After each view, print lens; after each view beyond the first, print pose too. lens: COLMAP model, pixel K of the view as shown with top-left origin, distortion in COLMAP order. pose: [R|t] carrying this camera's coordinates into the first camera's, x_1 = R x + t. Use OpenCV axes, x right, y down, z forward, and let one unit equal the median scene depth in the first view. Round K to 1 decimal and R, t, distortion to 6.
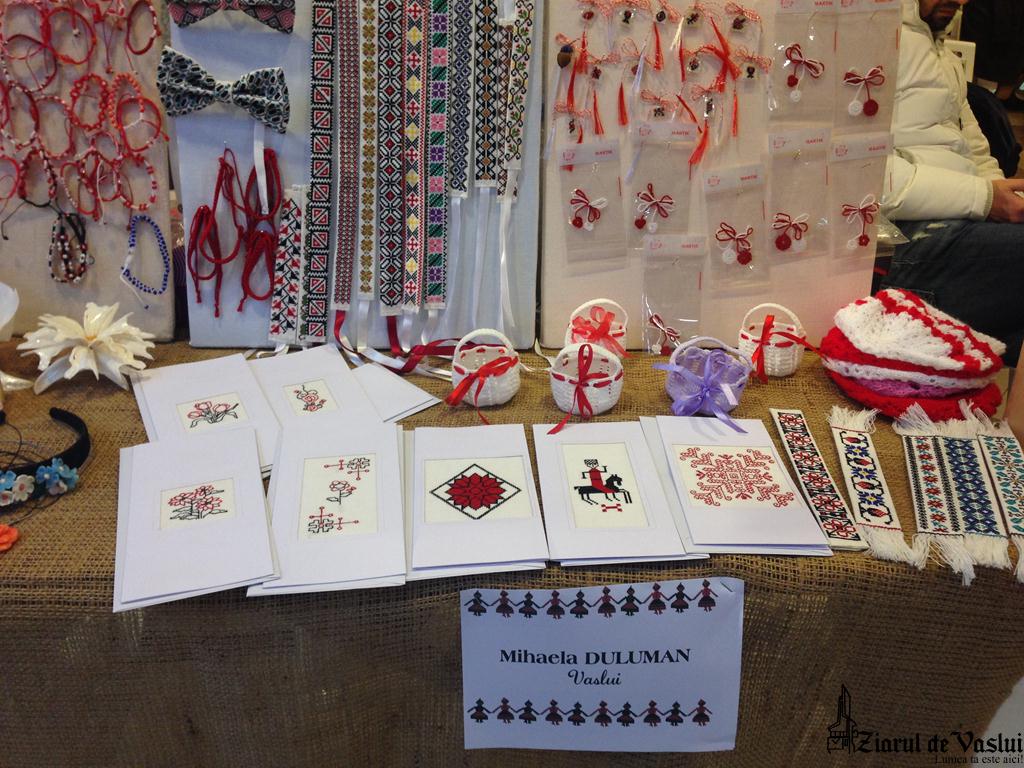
lens RADIAL K [[964.4, 0, 514.4], [0, 964.4, 387.8], [0, 0, 1]] dist [0.034695, 0.000000]
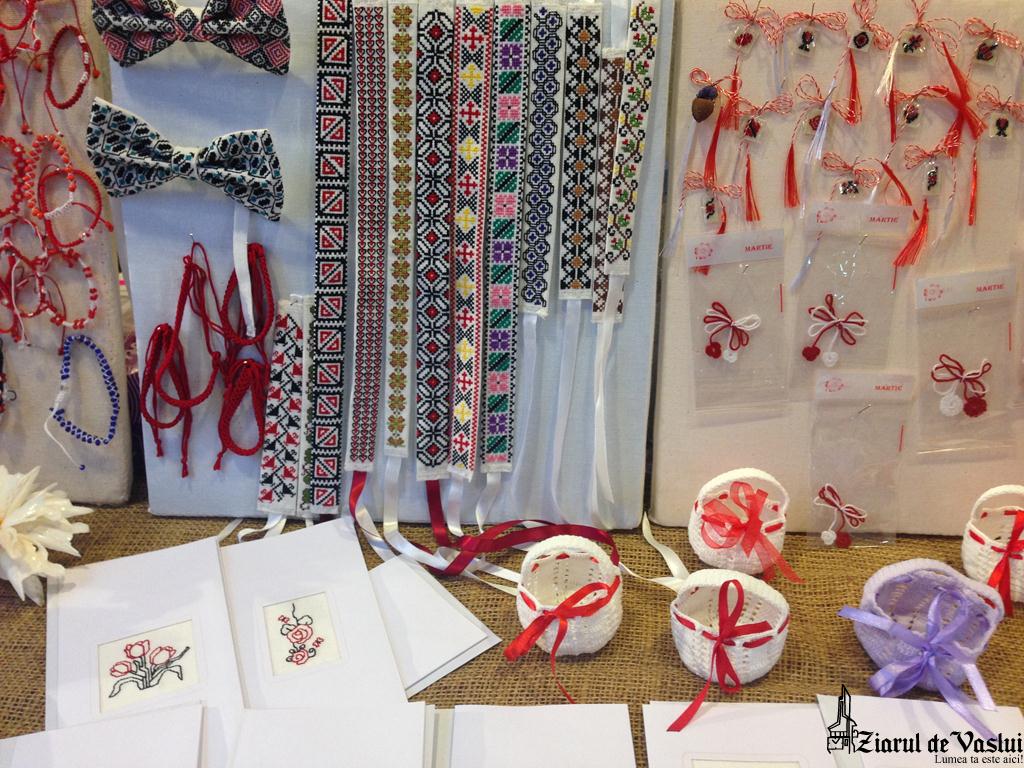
lens RADIAL K [[964.4, 0, 506.8], [0, 964.4, 380.9], [0, 0, 1]] dist [0.034695, 0.000000]
pose [[0.995278, 0.023056, -0.094288, -0.013085], [-0.021193, 0.999561, 0.020712, -0.167724], [0.094724, -0.018616, 0.995329, 0.341847]]
